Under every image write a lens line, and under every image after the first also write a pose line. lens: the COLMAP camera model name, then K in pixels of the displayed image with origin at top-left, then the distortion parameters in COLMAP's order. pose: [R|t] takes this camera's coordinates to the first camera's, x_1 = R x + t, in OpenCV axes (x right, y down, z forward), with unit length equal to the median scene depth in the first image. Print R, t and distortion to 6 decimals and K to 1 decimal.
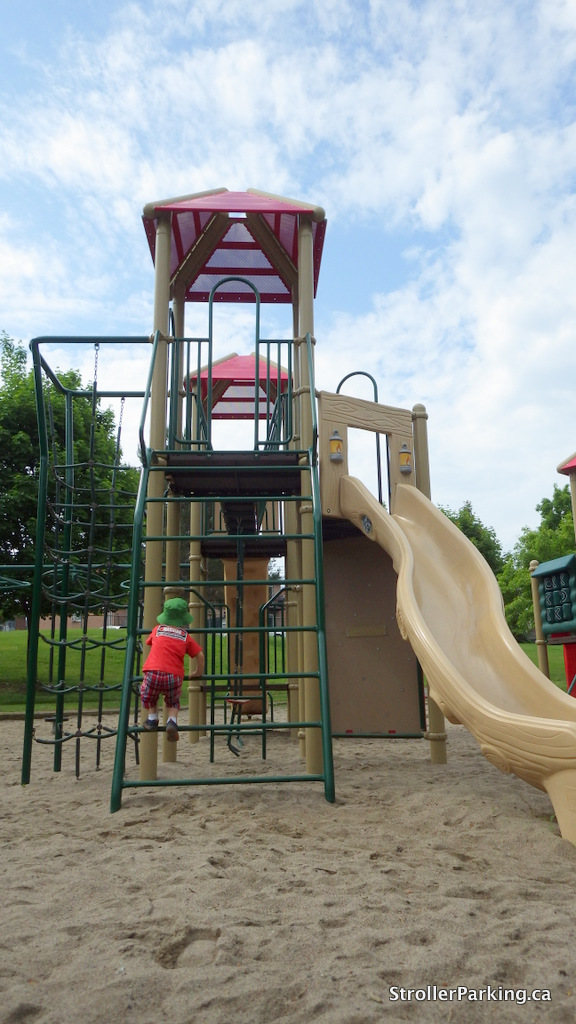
lens RADIAL K [[738.3, 0, 290.1], [0, 738.3, 529.1], [0, 0, 1]] dist [-0.002017, -0.000839]
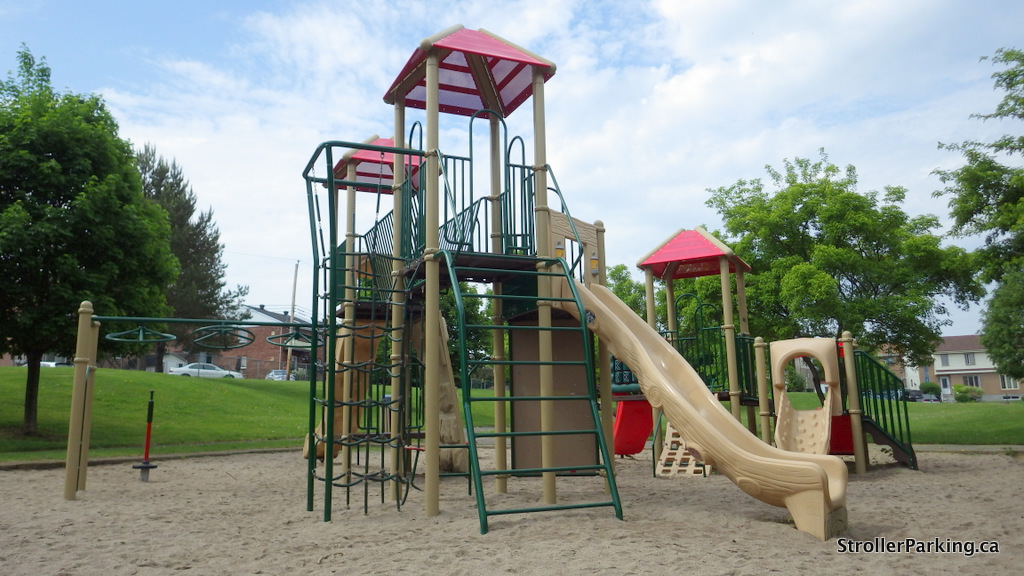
lens RADIAL K [[716.2, 0, 508.5], [0, 716.2, 294.6], [0, 0, 1]] dist [0.001686, -0.027694]
pose [[0.944824, 0.060496, 0.321943, -0.381452], [-0.067815, 0.997631, 0.011558, -0.043935], [-0.320481, -0.032753, 0.946689, -0.148731]]
